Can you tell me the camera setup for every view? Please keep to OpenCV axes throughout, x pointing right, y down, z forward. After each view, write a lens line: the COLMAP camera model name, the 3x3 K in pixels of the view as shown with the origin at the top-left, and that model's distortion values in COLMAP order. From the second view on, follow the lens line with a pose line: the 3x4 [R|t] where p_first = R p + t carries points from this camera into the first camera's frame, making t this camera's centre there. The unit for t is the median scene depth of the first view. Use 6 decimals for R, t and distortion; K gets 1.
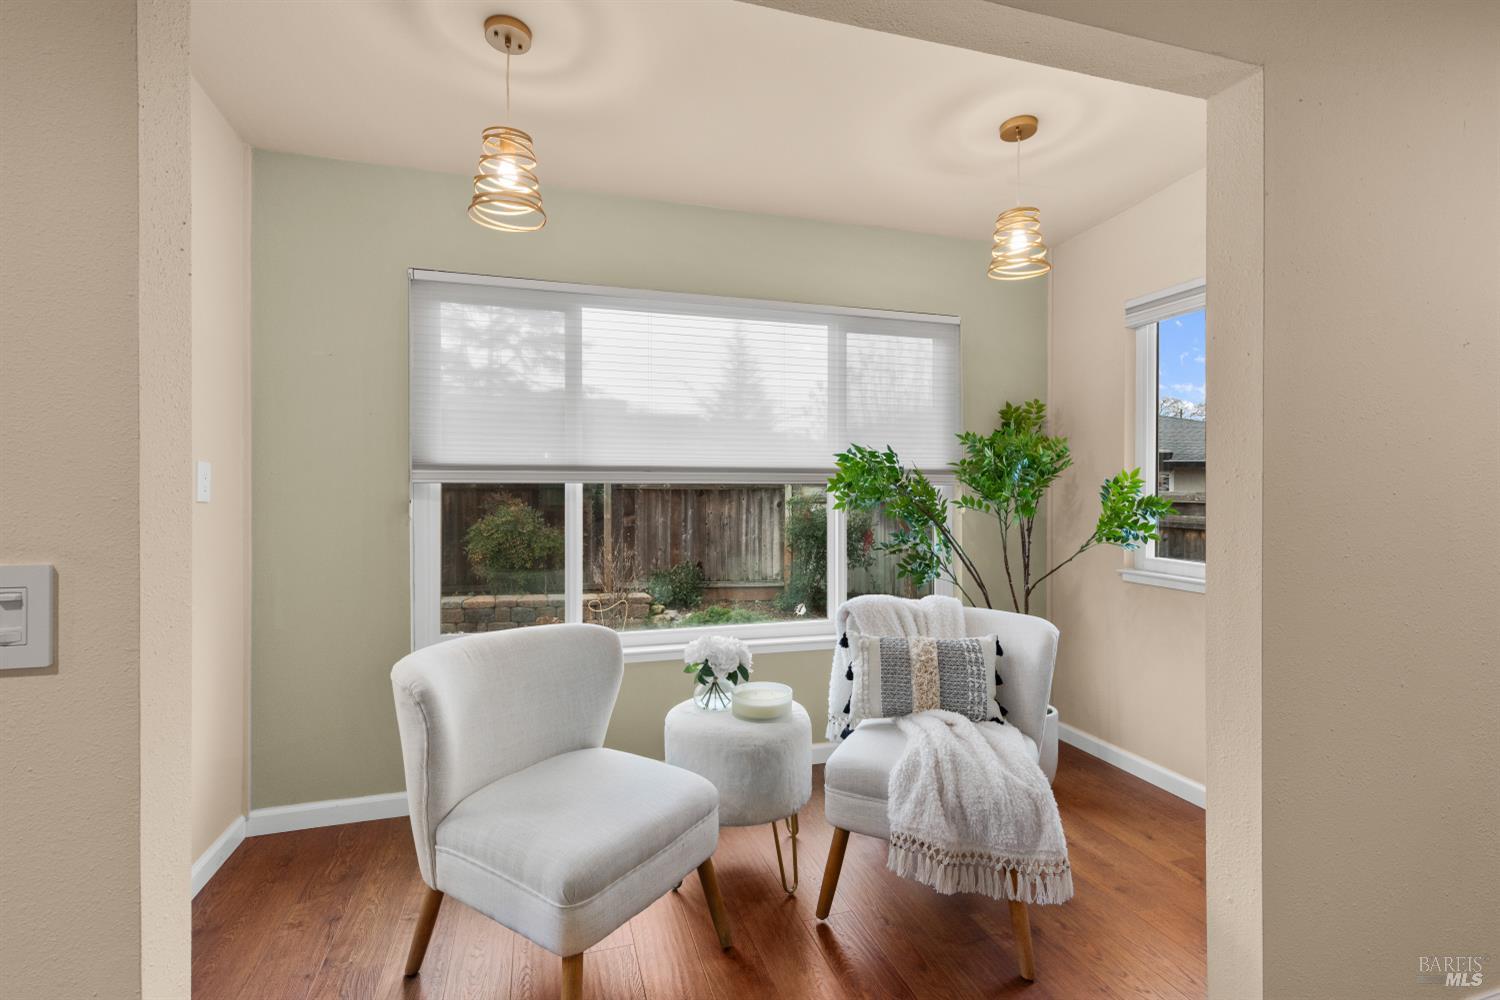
lens RADIAL K [[697.7, 0, 749.7], [0, 697.7, 488.4], [0, 0, 1]] dist [0.002662, 0.000043]
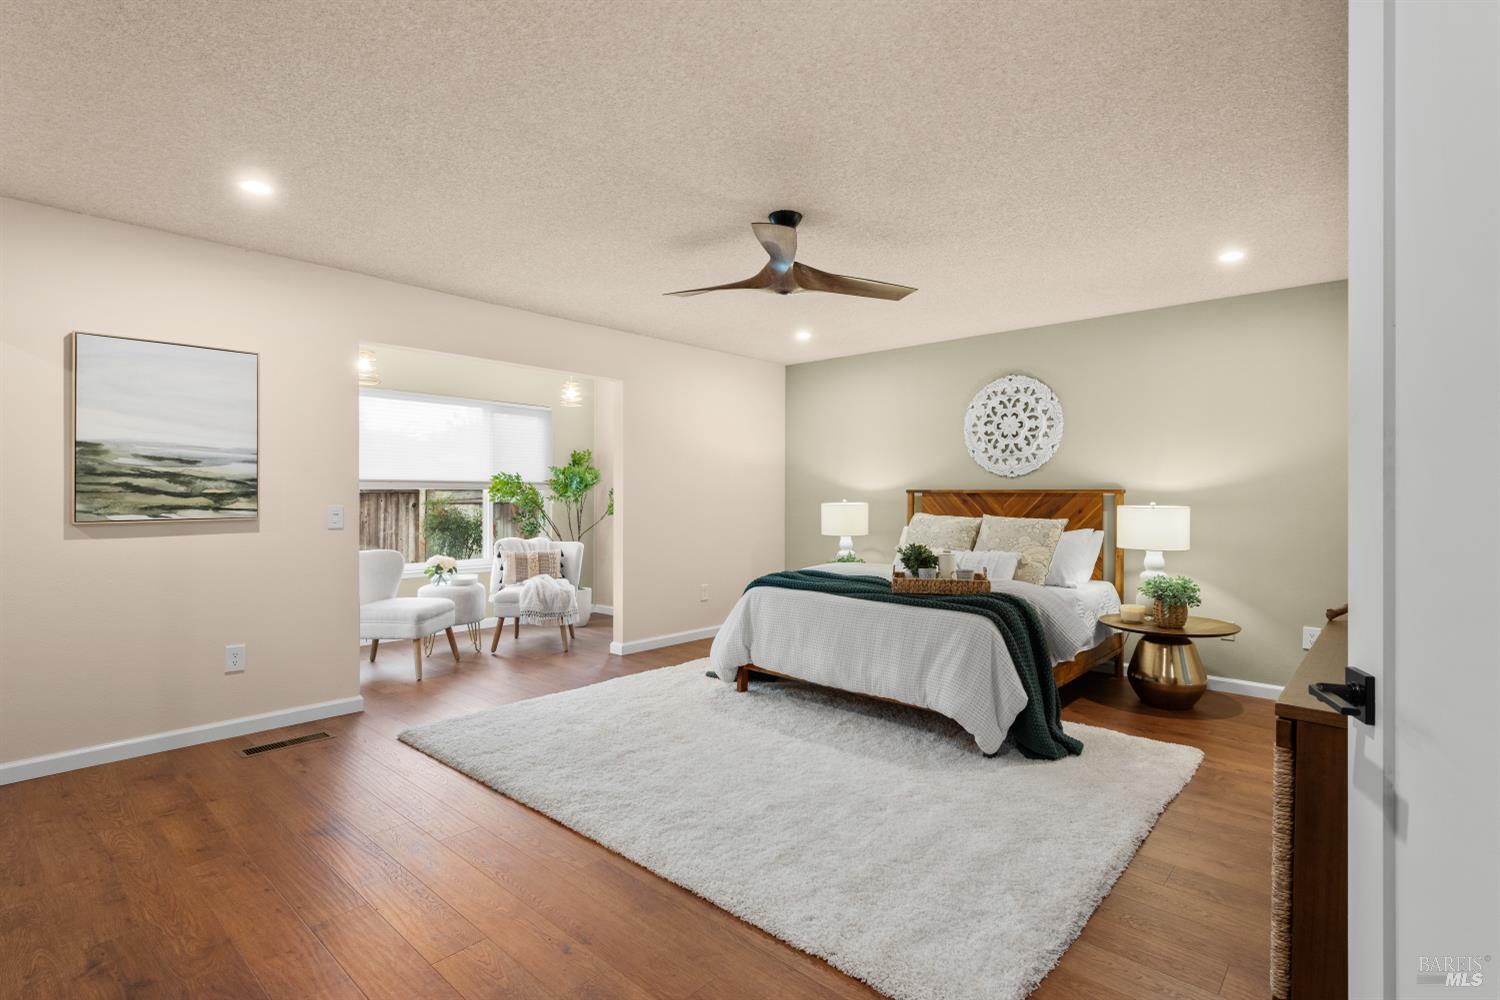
lens RADIAL K [[697.7, 0, 751.6], [0, 697.7, 491.1], [0, 0, 1]] dist [0.002662, 0.000043]
pose [[0.855136, 0.005469, 0.518374, -0.309625], [-0.003665, 0.999983, -0.004503, 0.005472], [-0.518390, 0.001951, 0.855142, -1.268526]]
